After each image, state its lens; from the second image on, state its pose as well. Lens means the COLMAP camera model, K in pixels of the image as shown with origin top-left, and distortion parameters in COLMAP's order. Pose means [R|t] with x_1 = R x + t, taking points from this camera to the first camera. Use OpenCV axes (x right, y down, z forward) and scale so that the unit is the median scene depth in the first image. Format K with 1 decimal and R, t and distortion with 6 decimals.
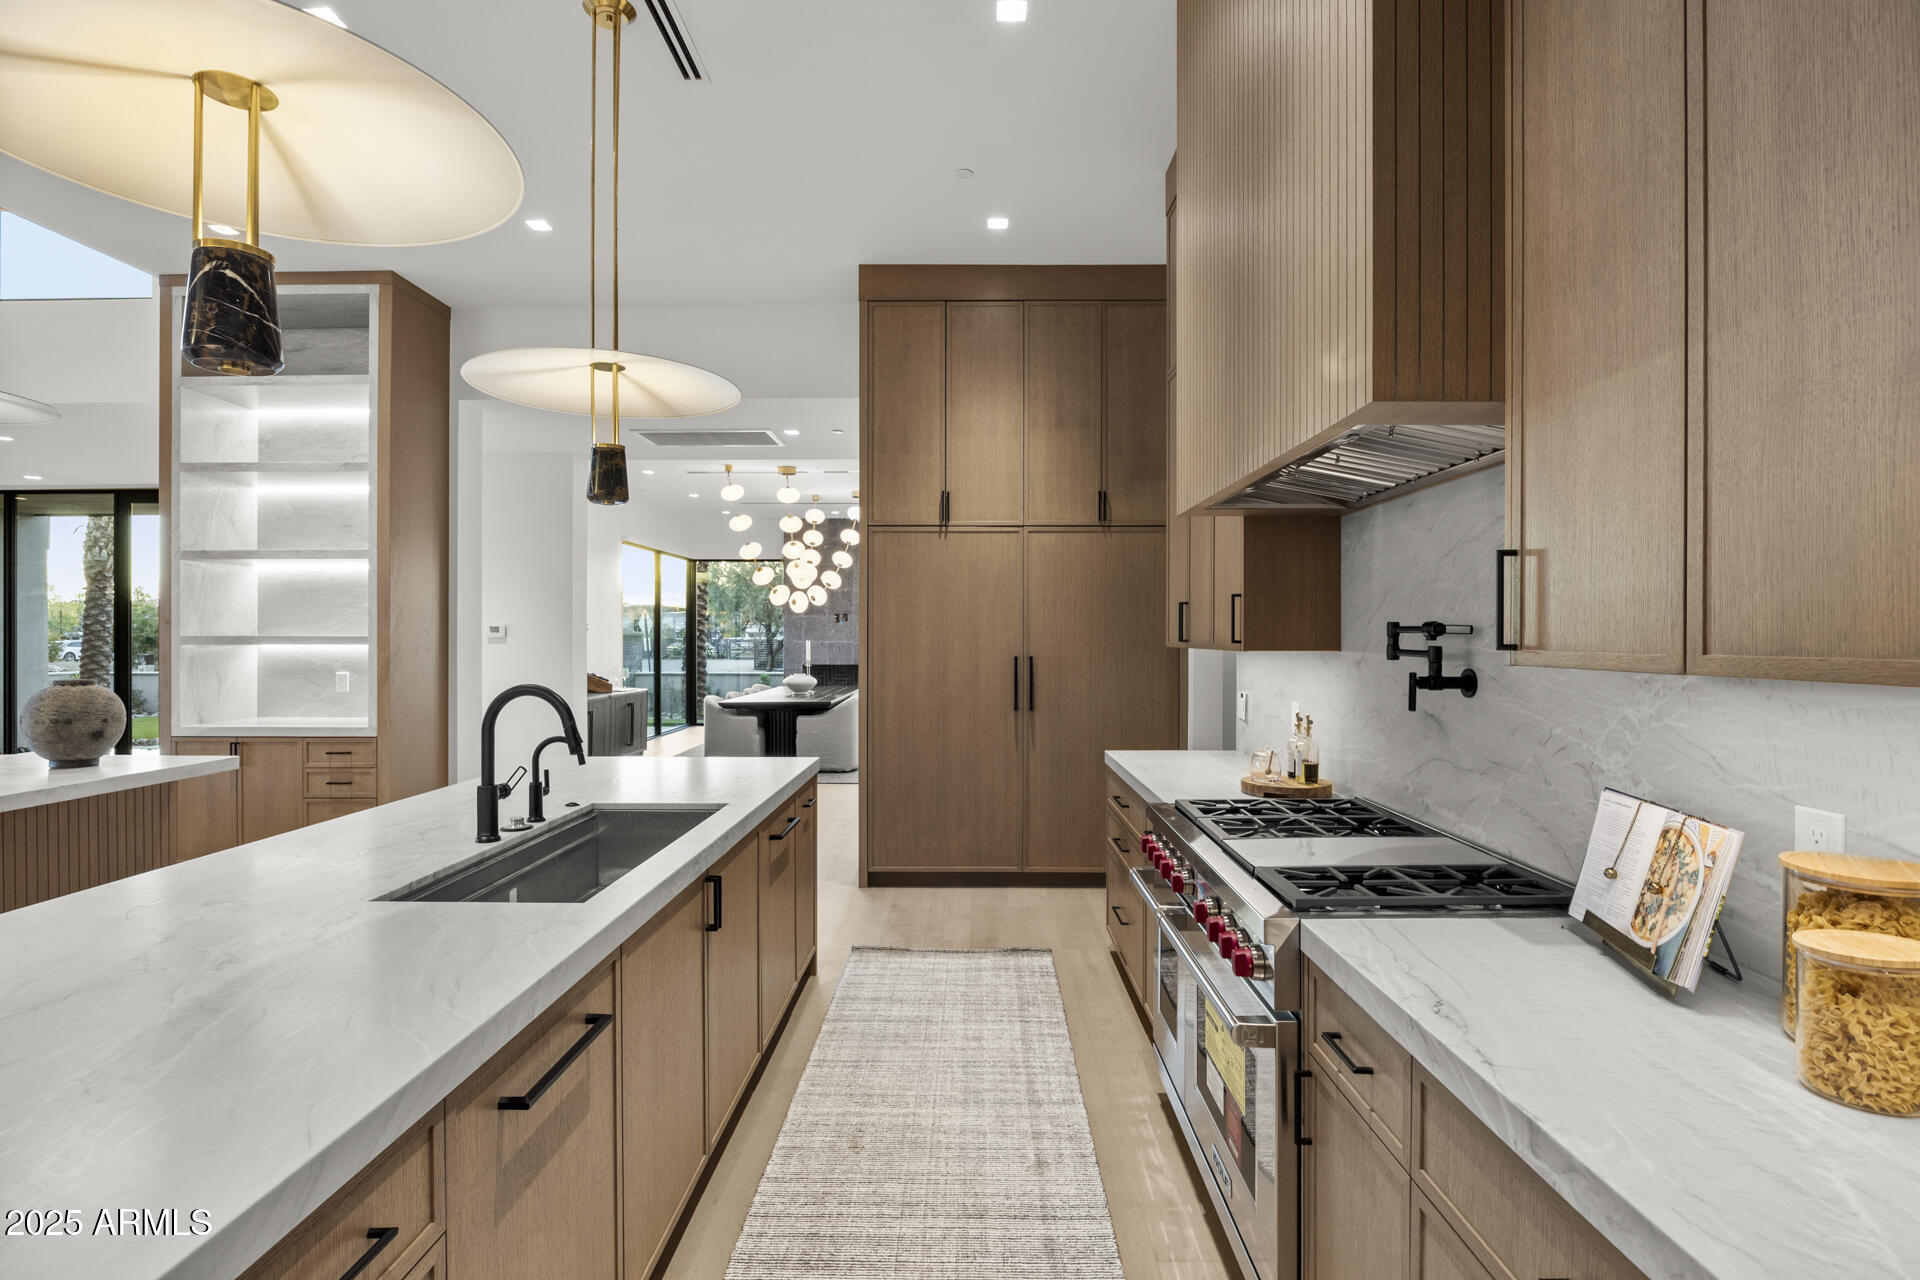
lens RADIAL K [[928.3, 0, 960.0], [0, 928.3, 640.0], [0, 0, 1]] dist [-0.013700, -0.000059]
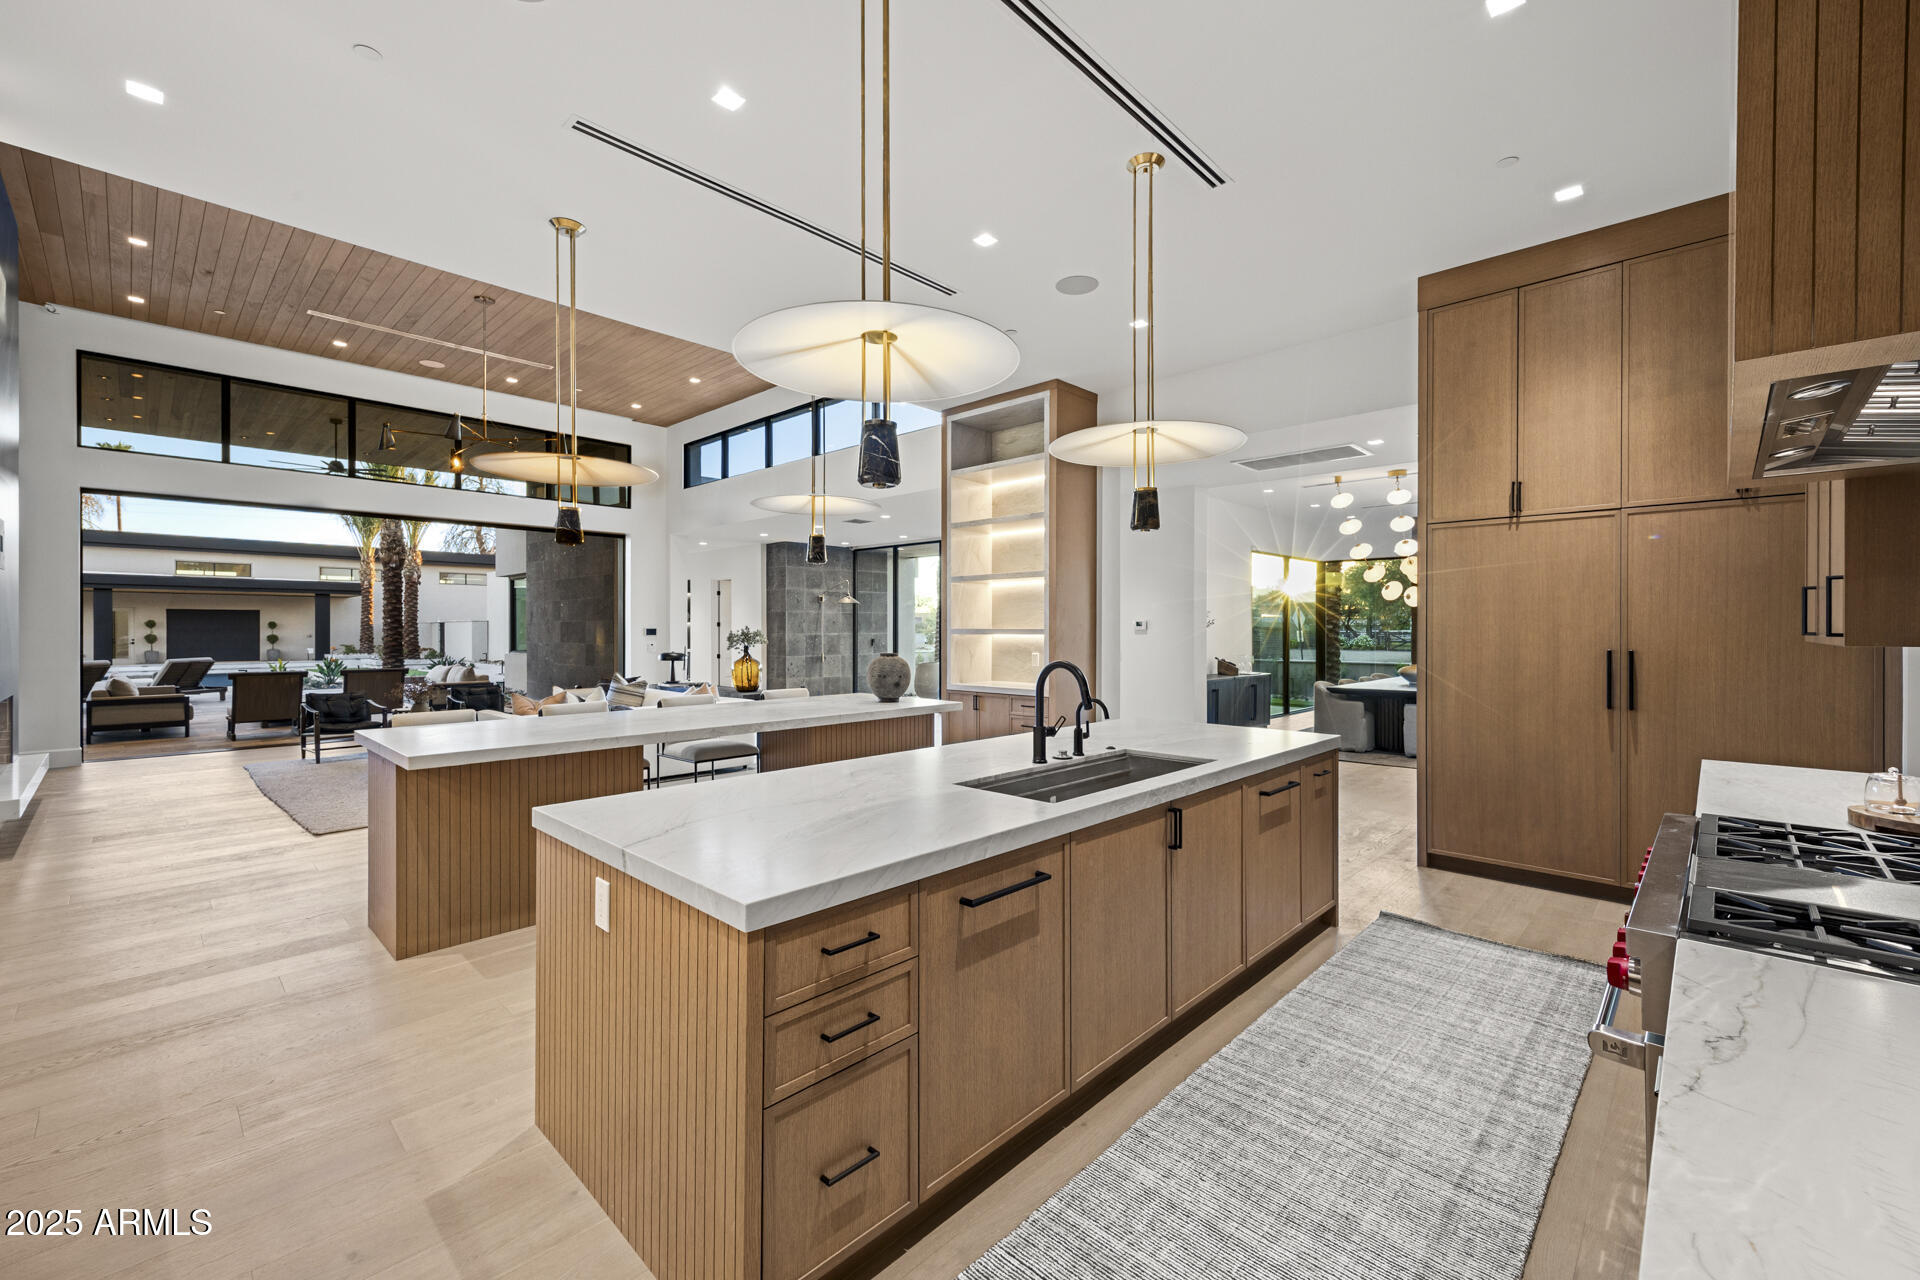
lens RADIAL K [[790.5, 0, 962.7], [0, 790.5, 630.7], [0, 0, 1]] dist [0.012504, -0.000007]
pose [[0.731703, 0.001302, -0.681622, 0.164569], [-0.002794, 0.999996, -0.001090, 0.000877], [0.681618, 0.002702, 0.731703, -0.024556]]
